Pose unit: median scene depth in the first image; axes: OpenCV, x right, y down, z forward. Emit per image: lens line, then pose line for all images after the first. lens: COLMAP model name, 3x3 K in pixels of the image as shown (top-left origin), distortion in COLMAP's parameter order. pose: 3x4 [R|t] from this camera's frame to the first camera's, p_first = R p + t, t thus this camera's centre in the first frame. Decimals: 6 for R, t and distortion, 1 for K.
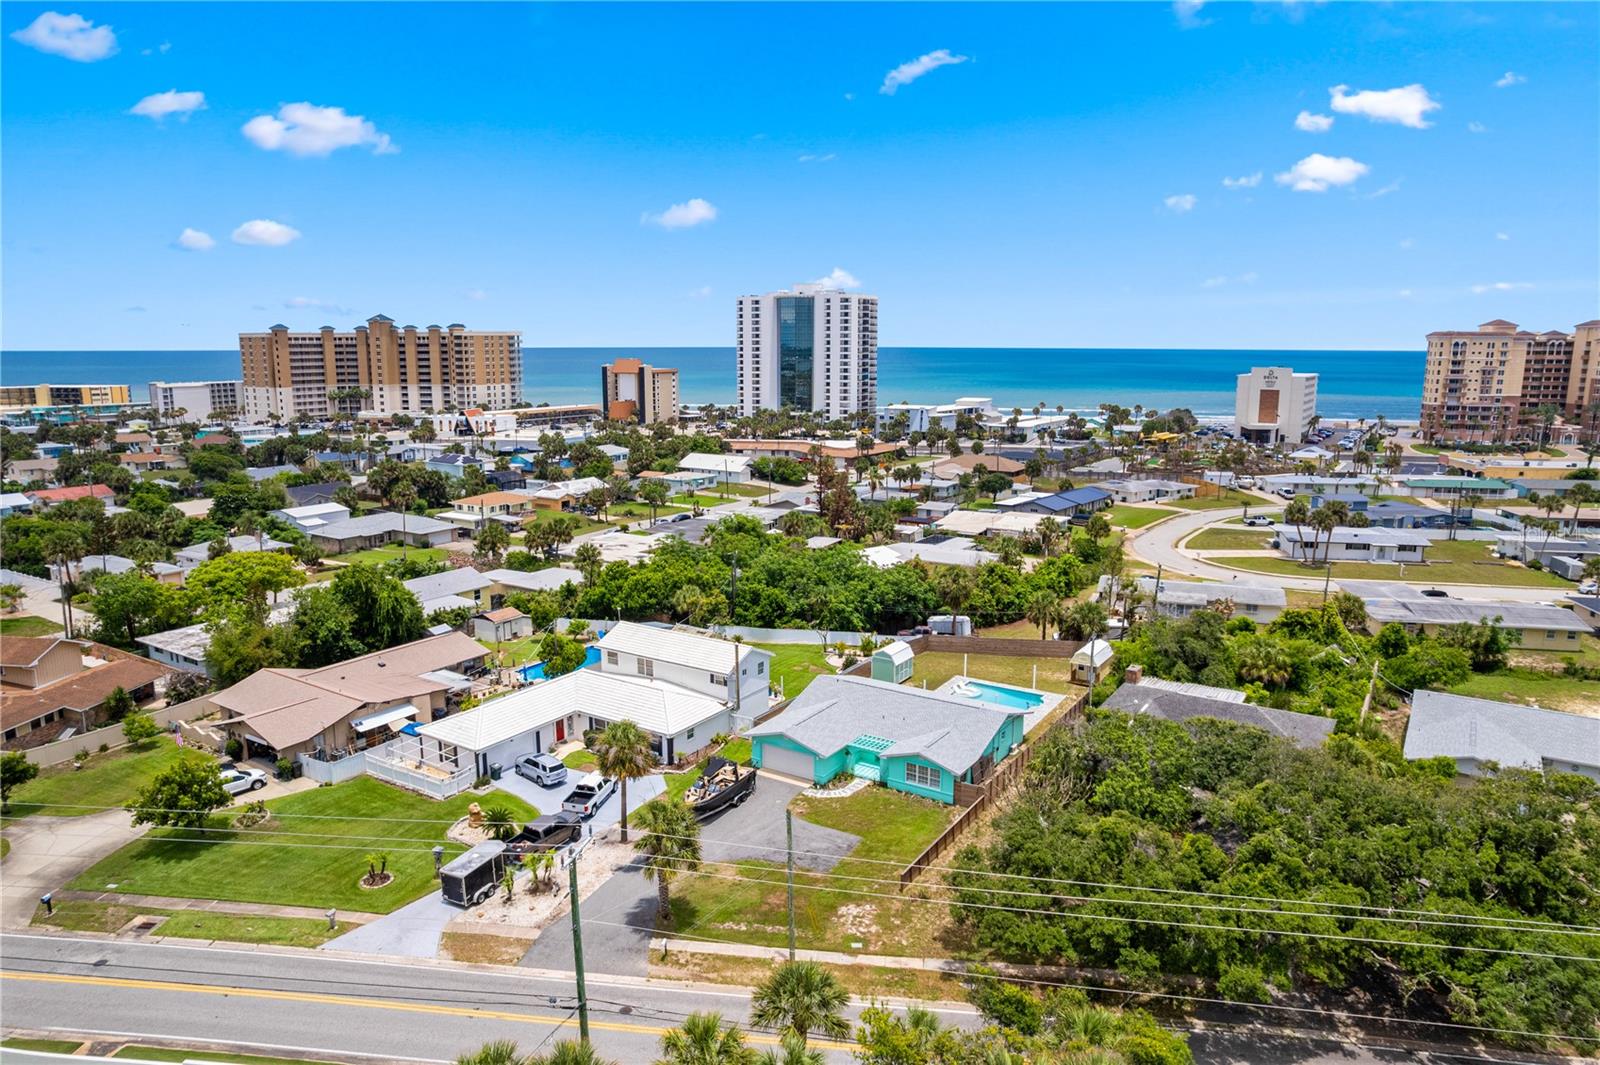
lens RADIAL K [[1021.5, 0, 800.0], [0, 1021.5, 532.5], [0, 0, 1]] dist [-0.069900, 0.062609]
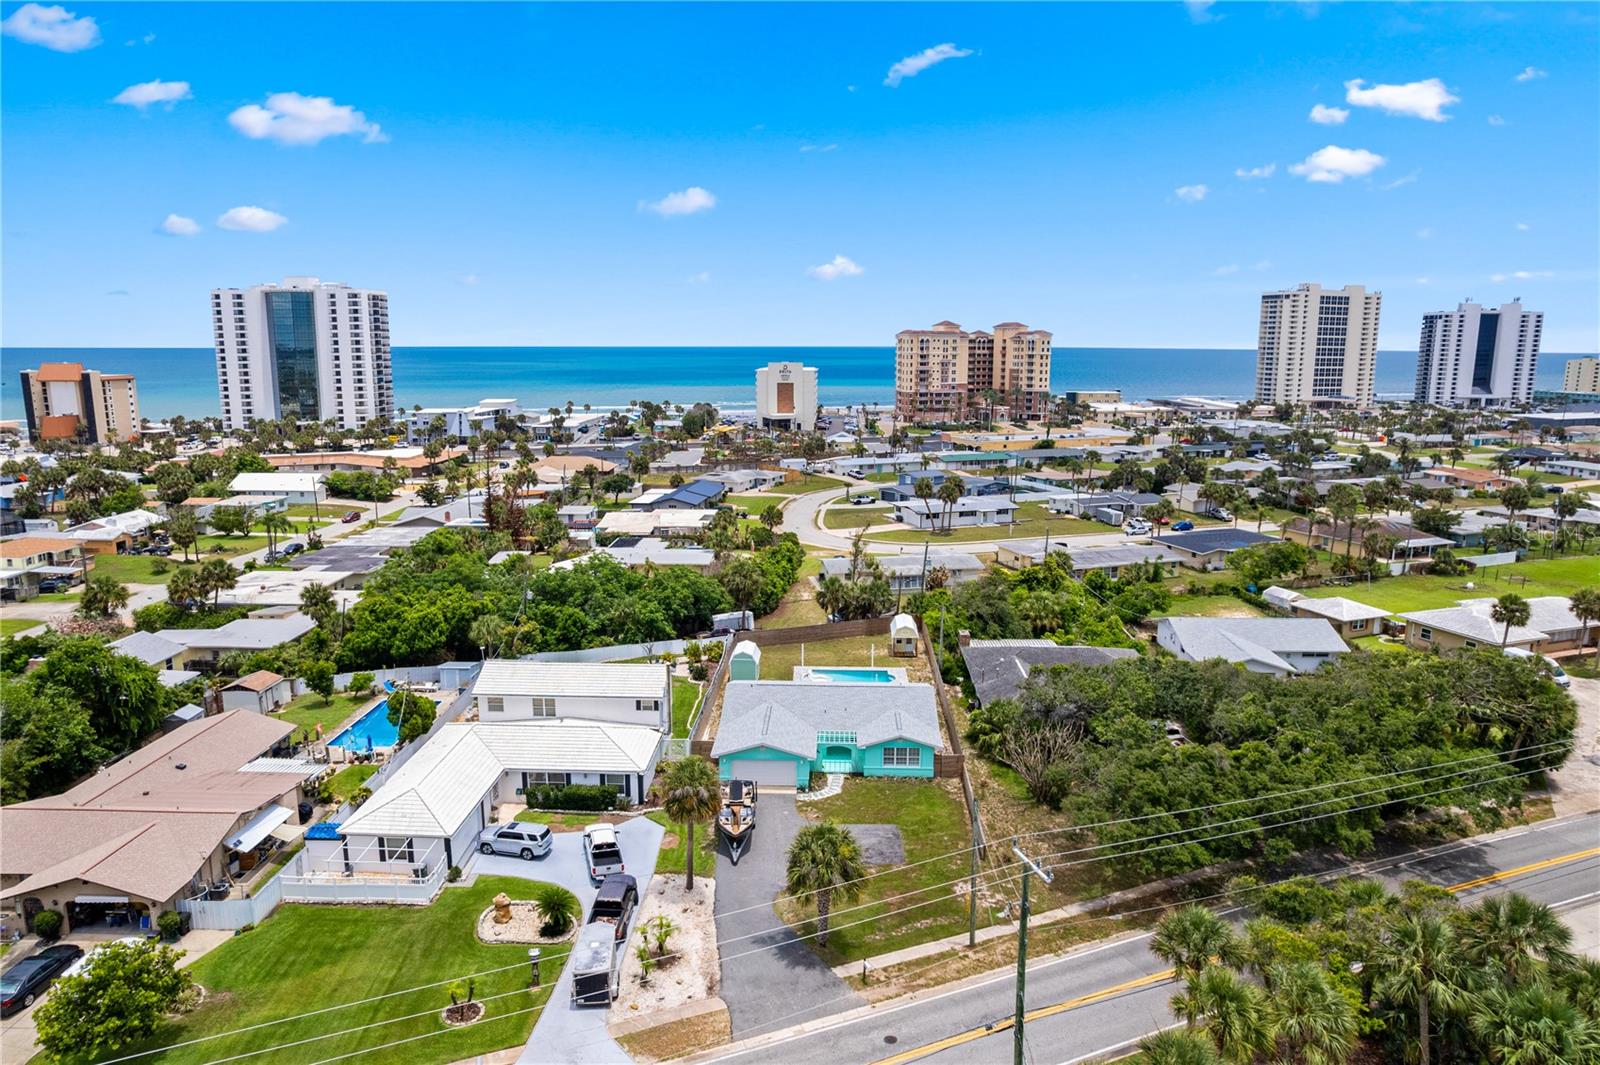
lens RADIAL K [[1030.4, 0, 800.0], [0, 1030.4, 532.5], [0, 0, 1]] dist [-0.075706, 0.071797]
pose [[0.860374, -0.091076, 0.501460, -0.139743], [0.091057, 0.995542, 0.024581, -0.007482], [-0.501463, 0.024513, 0.864831, 0.040068]]
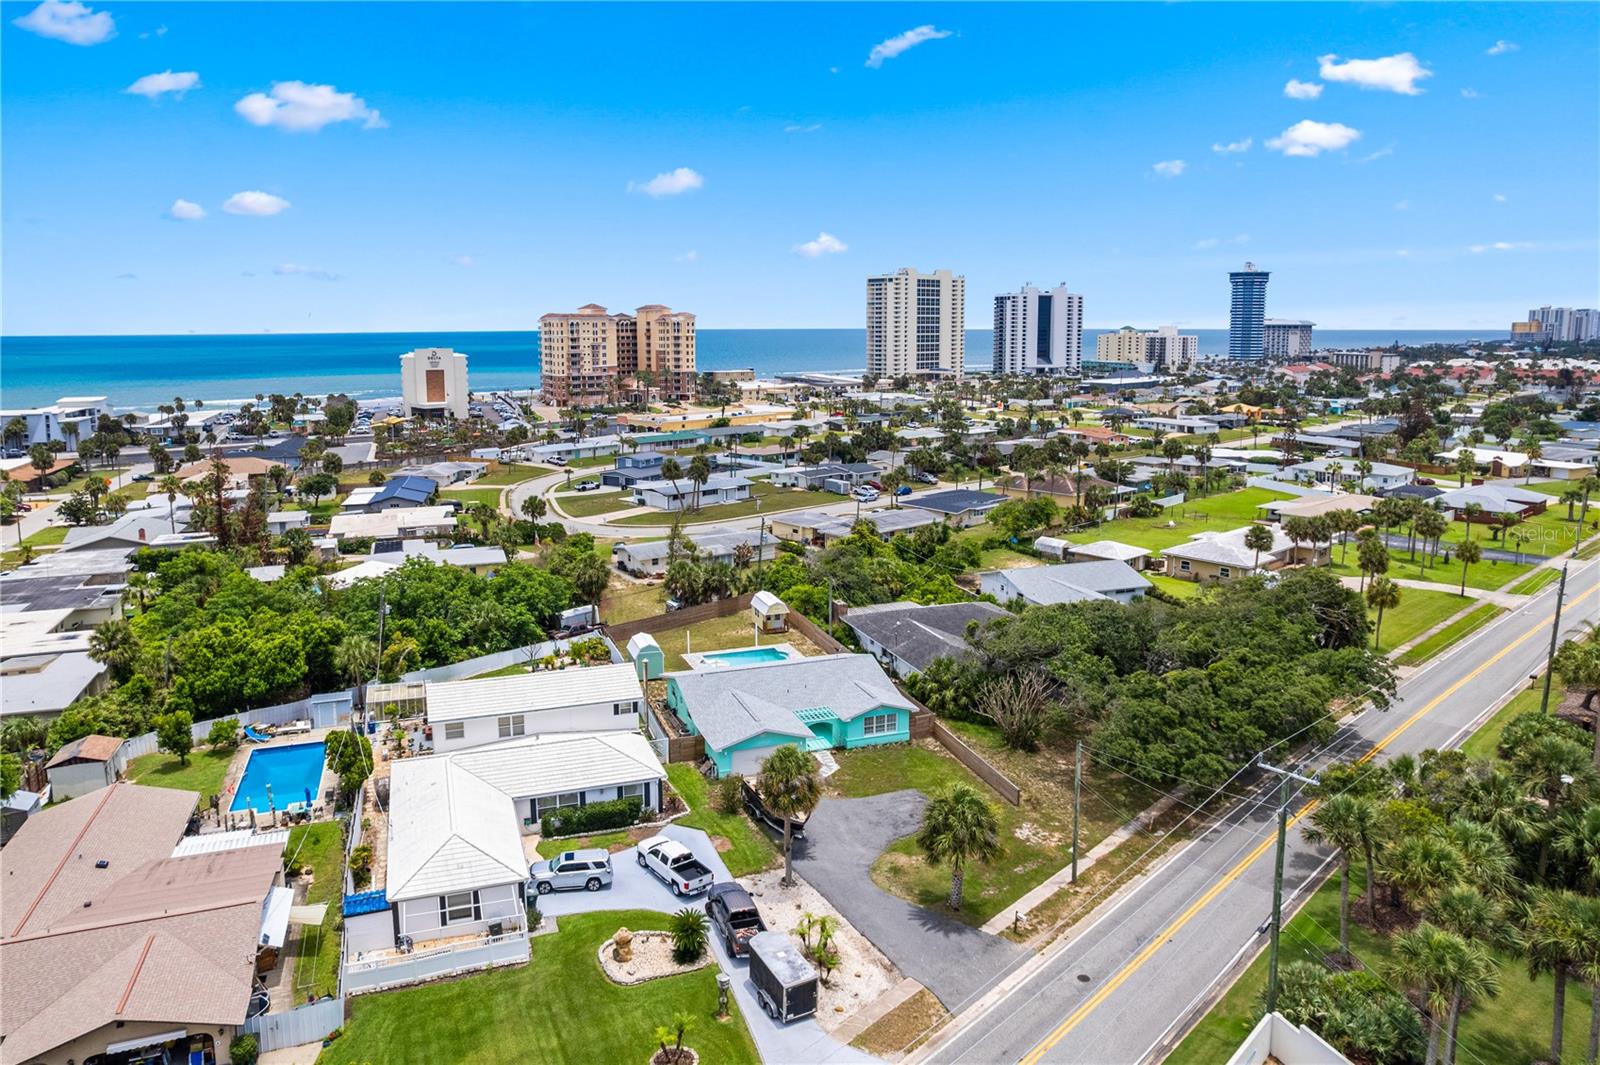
lens RADIAL K [[1037.1, 0, 764.4], [0, 1037.1, 493.8], [0, 0, 1]] dist [-0.061994, 0.053311]
pose [[0.624849, -0.128897, 0.770032, -0.222443], [0.148111, 0.987938, 0.045186, -0.019474], [-0.766568, 0.085816, 0.636403, 0.112921]]
